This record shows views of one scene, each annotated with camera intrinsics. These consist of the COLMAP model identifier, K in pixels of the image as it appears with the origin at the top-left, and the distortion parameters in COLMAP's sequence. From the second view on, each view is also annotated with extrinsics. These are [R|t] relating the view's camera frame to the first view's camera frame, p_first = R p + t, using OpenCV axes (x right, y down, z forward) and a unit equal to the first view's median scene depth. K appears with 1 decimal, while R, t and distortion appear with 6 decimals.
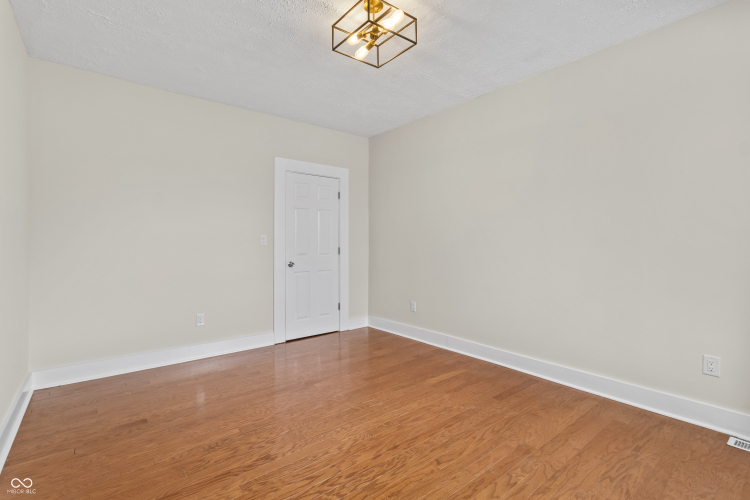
lens RADIAL K [[350.7, 0, 376.8], [0, 350.7, 244.7], [0, 0, 1]] dist [0.002271, 0.000379]
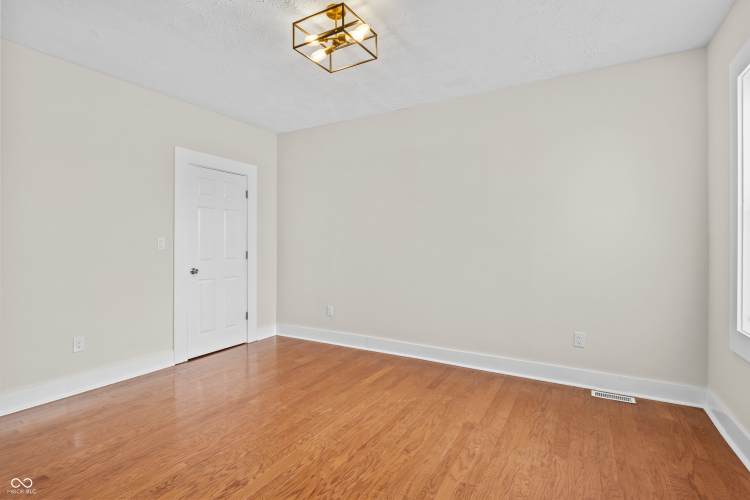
lens RADIAL K [[365.7, 0, 373.4], [0, 365.7, 245.0], [0, 0, 1]] dist [-0.002976, -0.001496]
pose [[0.933110, 0.000831, 0.359590, -0.268821], [0.000261, 0.999995, -0.002989, -0.010877], [-0.359591, 0.002883, 0.933106, -0.013242]]
